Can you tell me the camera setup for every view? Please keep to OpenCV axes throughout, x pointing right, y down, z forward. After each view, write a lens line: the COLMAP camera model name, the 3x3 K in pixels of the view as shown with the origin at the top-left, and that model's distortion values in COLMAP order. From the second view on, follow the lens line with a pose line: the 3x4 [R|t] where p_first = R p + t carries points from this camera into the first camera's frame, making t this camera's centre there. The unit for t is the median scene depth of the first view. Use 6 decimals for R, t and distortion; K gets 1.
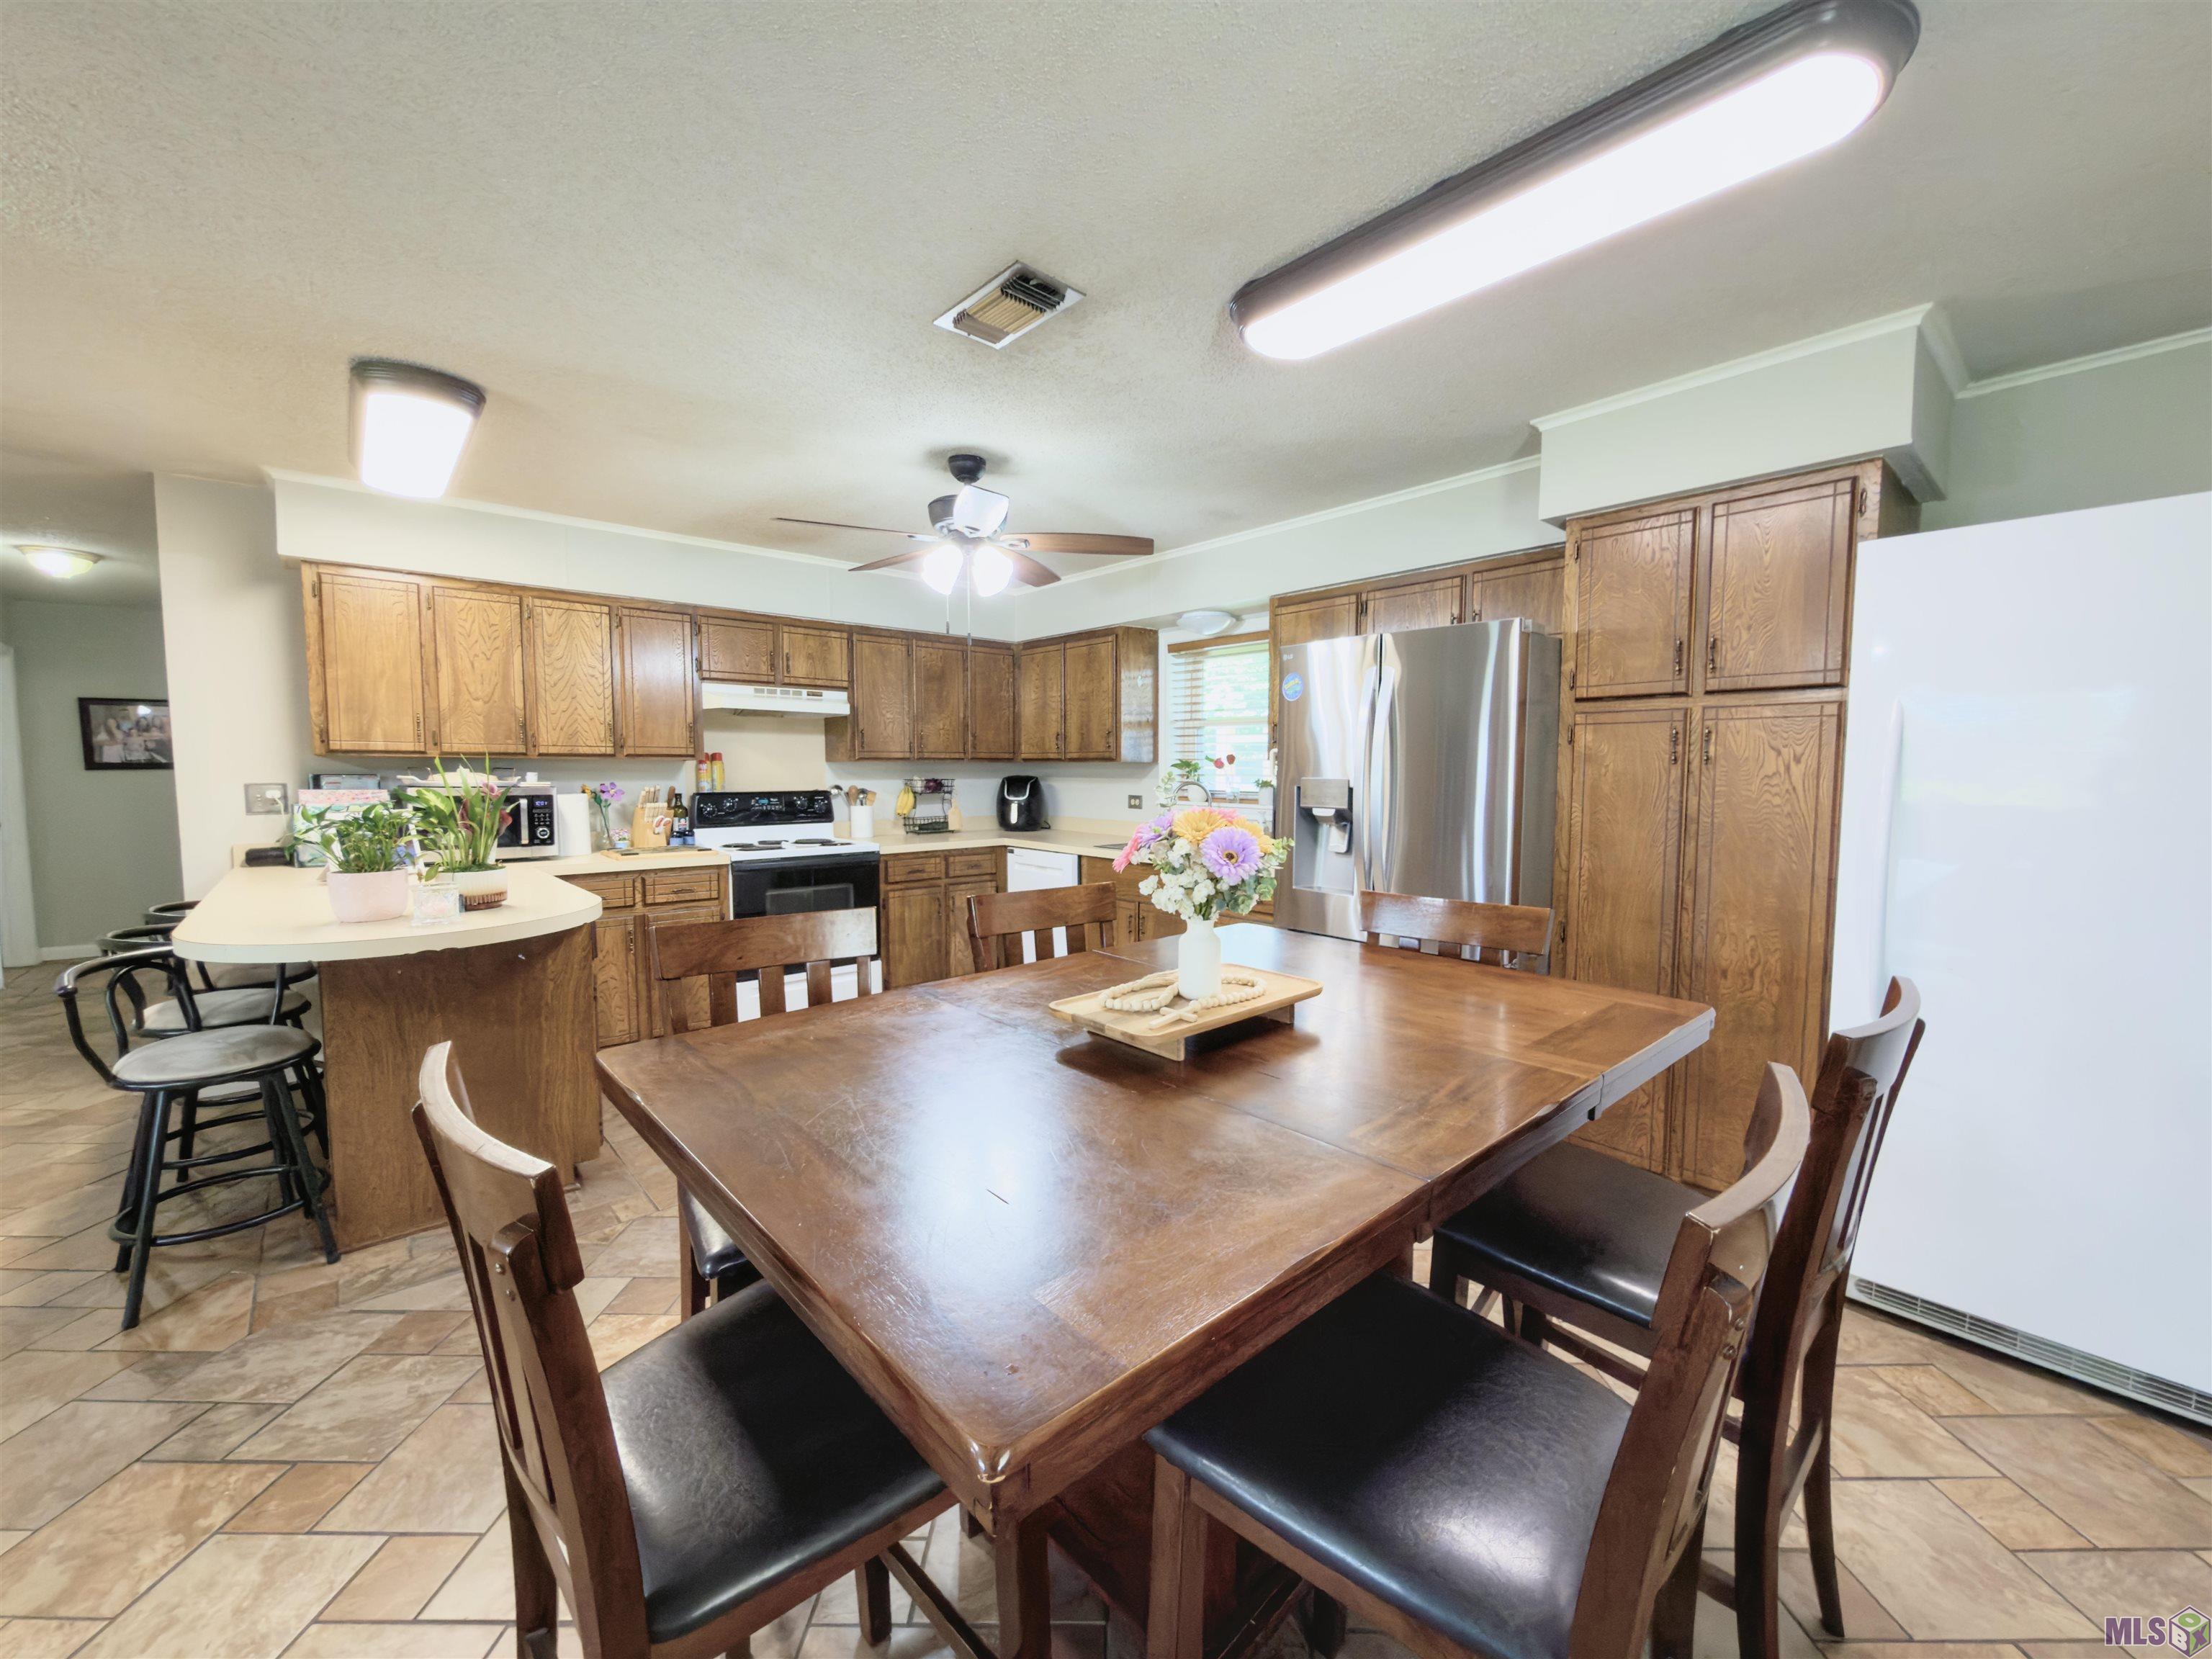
lens RADIAL K [[882.1, 0, 1110.0], [0, 882.1, 827.6], [0, 0, 1]] dist [-0.001321, 0.000179]
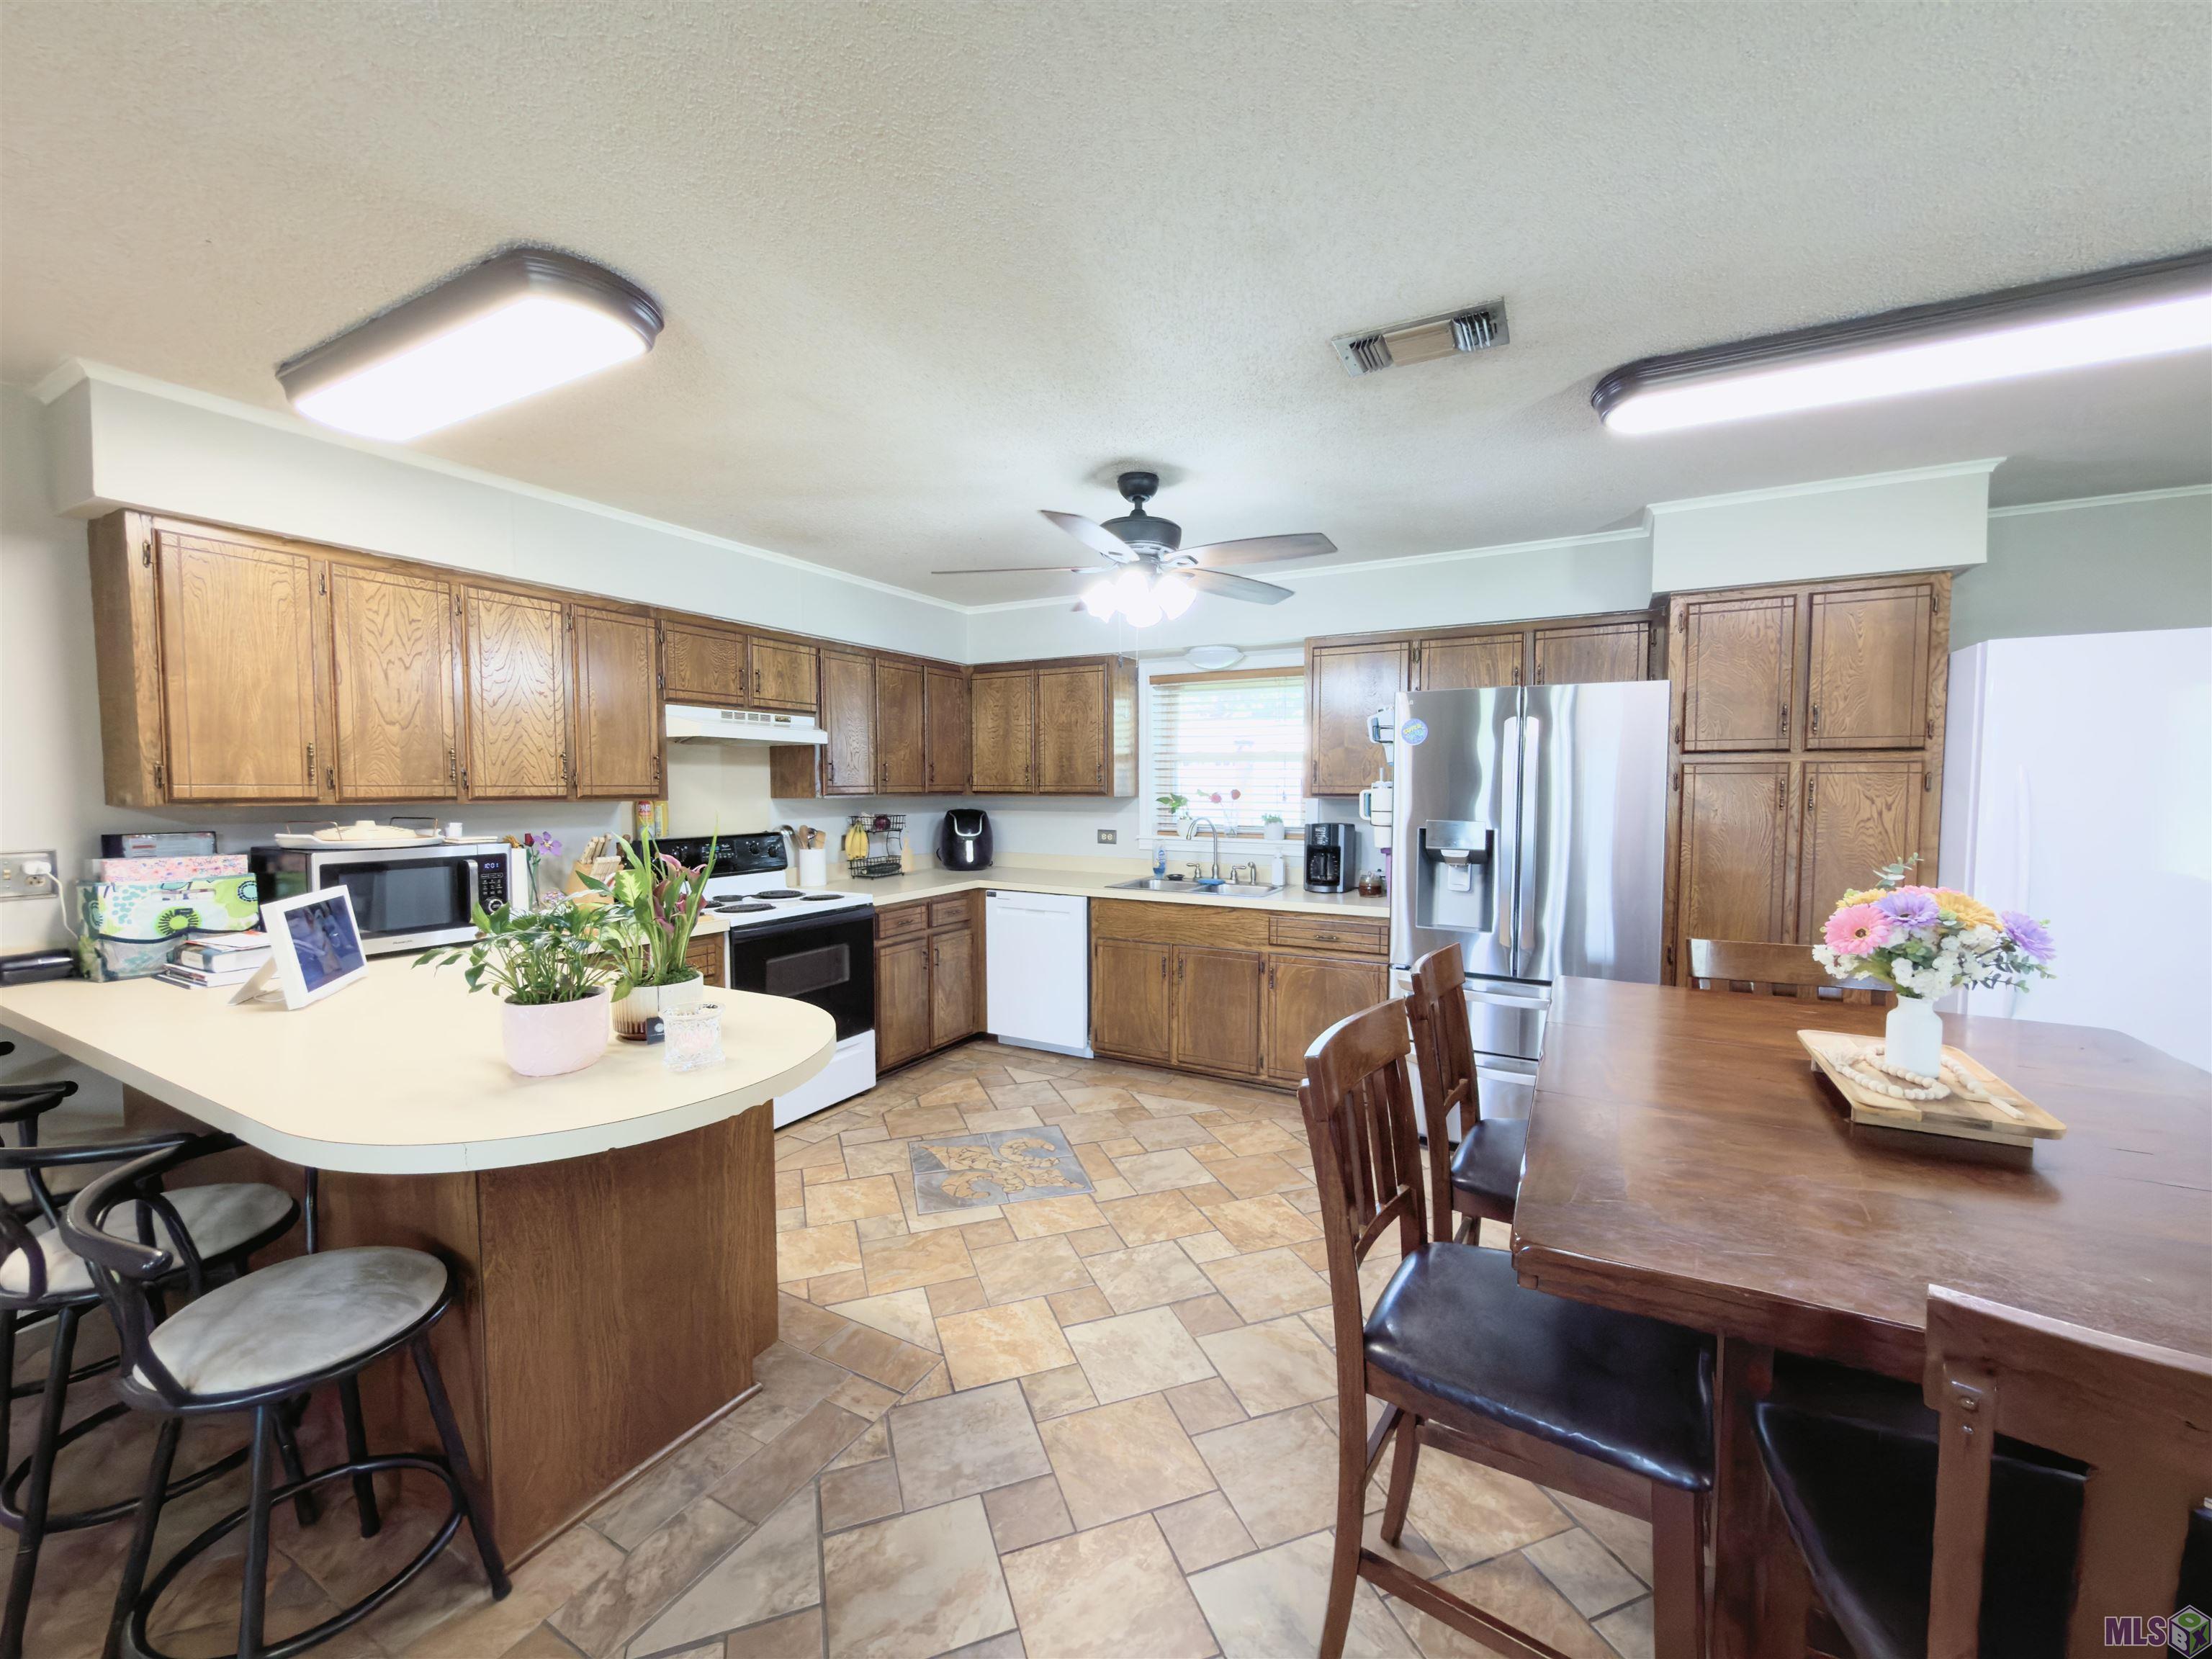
lens RADIAL K [[882.1, 0, 1110.0], [0, 882.1, 827.6], [0, 0, 1]] dist [-0.001321, 0.000179]
pose [[0.940643, -0.018892, 0.338872, -0.383863], [0.024521, 0.999623, -0.012337, -0.035342], [-0.338511, 0.019914, 0.940752, 0.123754]]
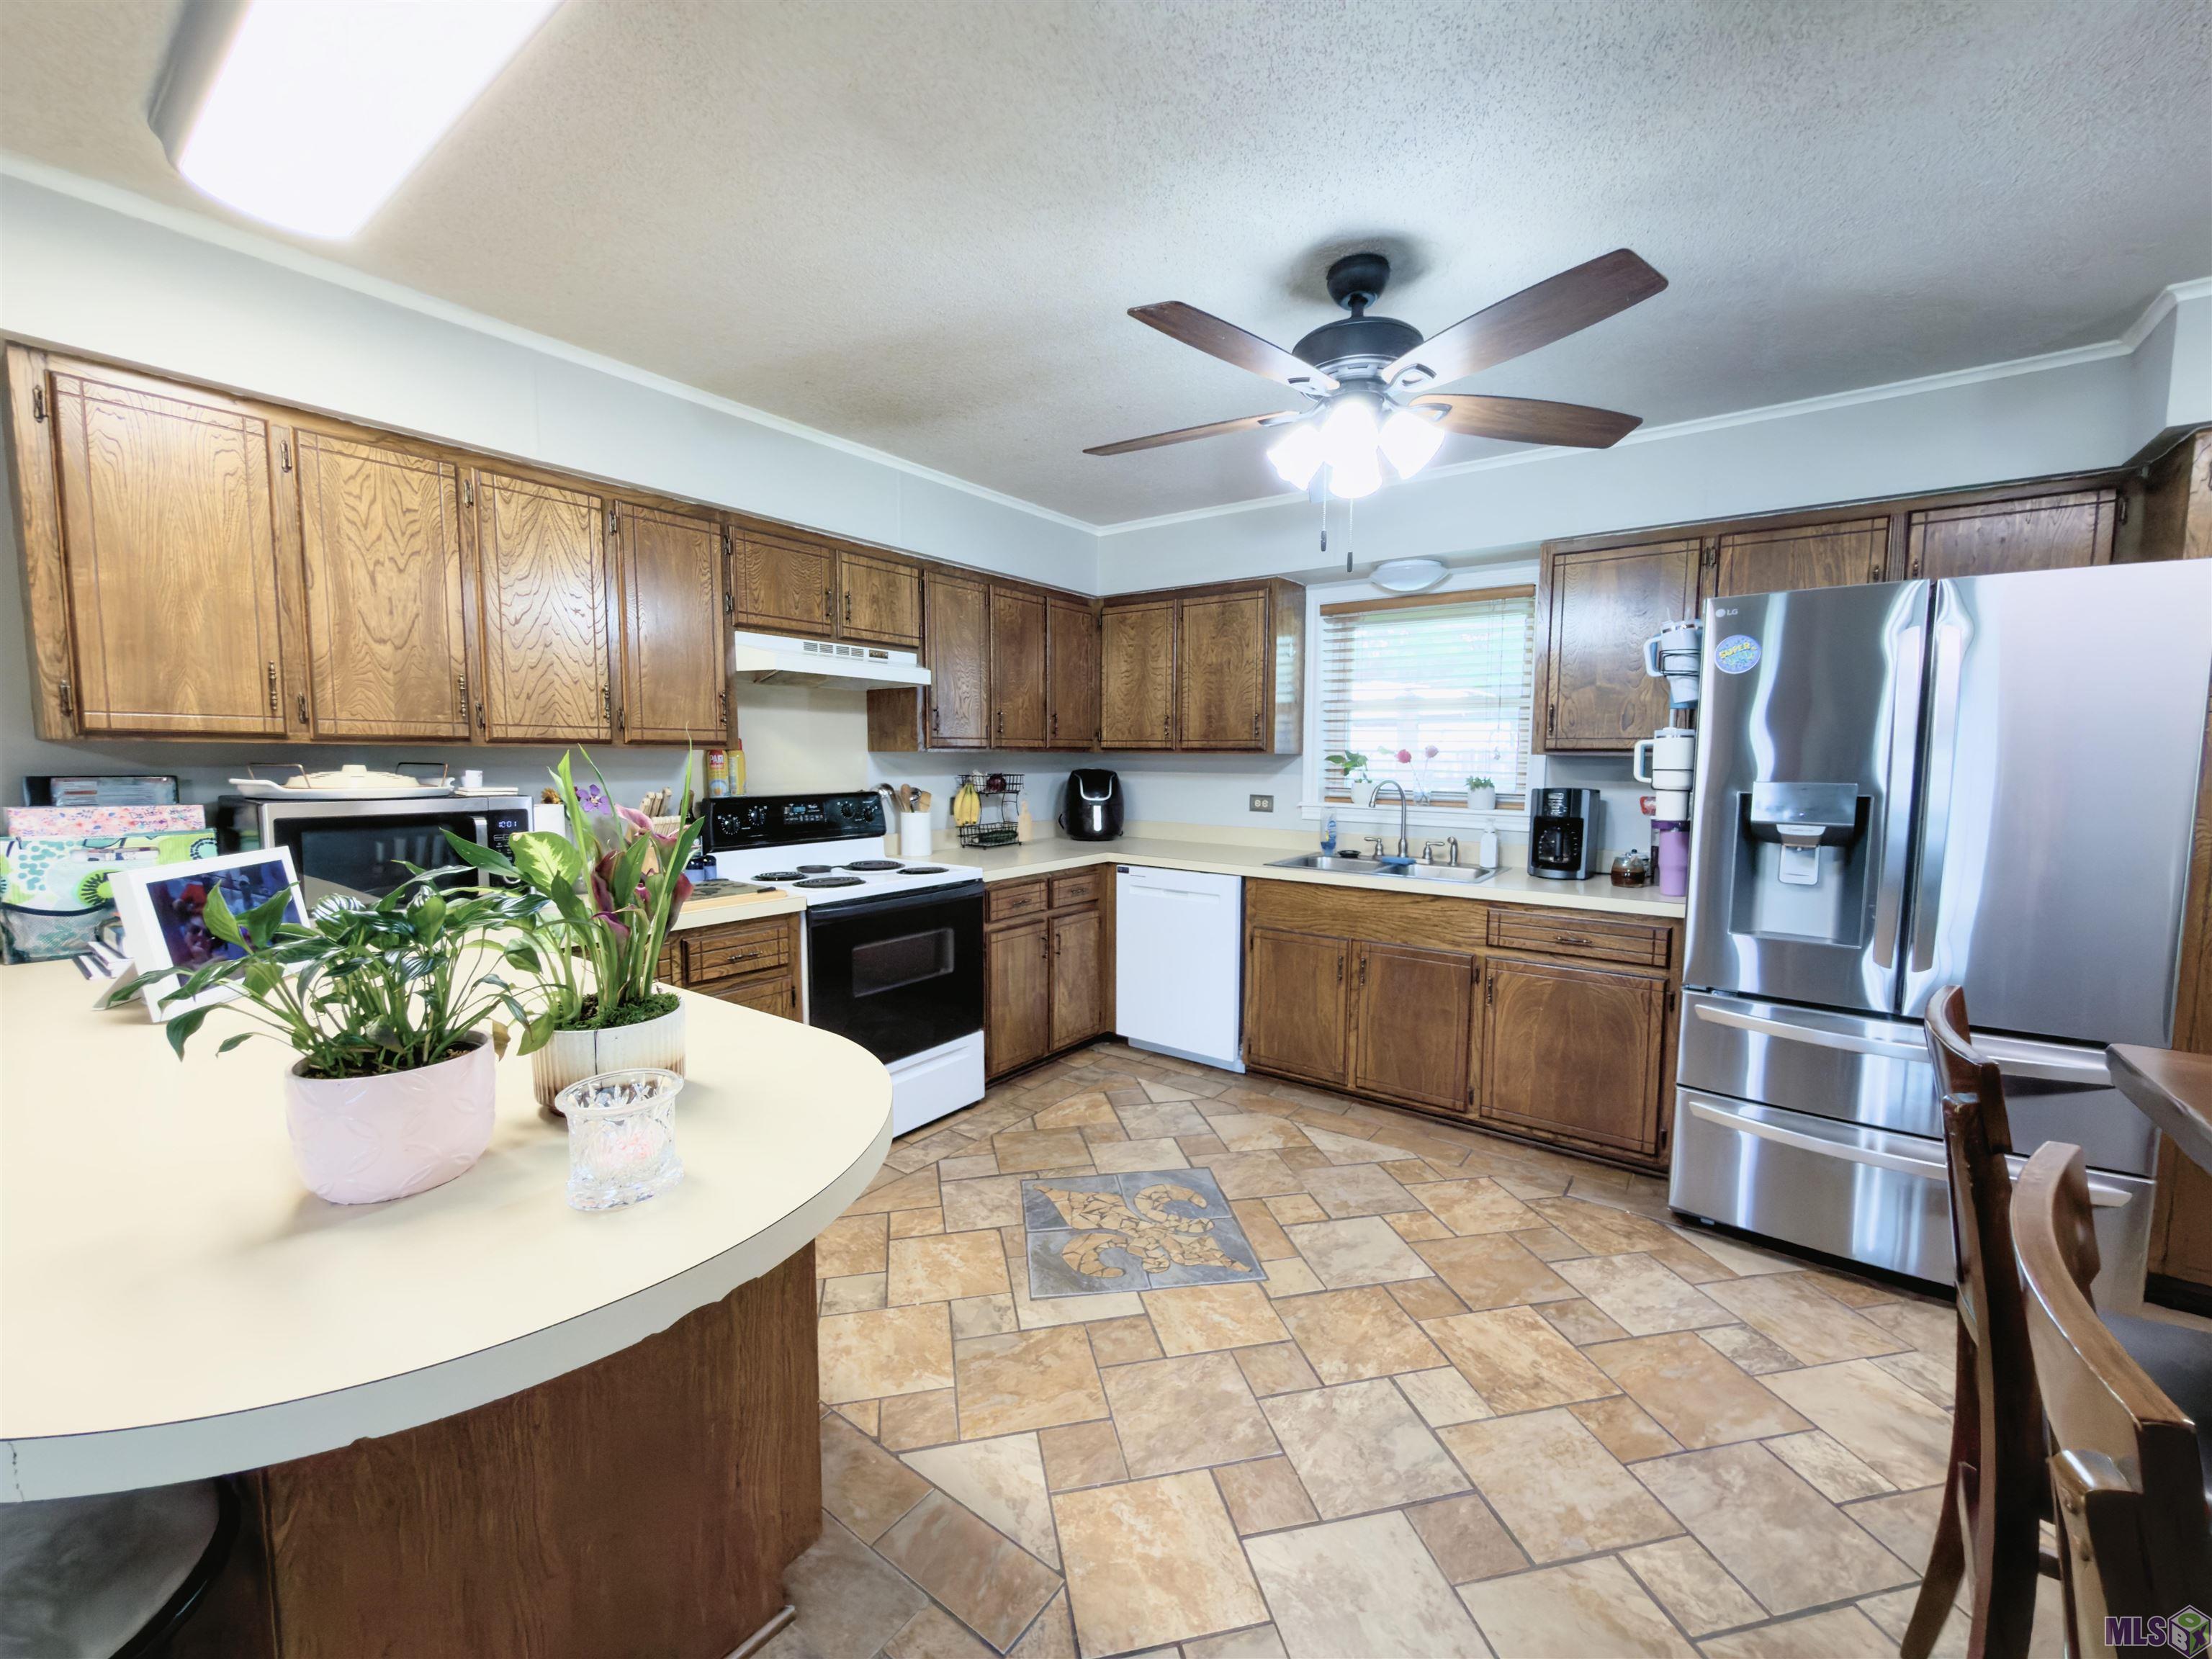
lens RADIAL K [[882.1, 0, 1110.0], [0, 882.1, 827.6], [0, 0, 1]] dist [-0.001321, 0.000179]
pose [[0.977917, -0.013722, 0.208543, -0.354638], [0.010215, 0.999788, 0.017886, -0.029862], [-0.208745, -0.015361, 0.977850, 0.325958]]
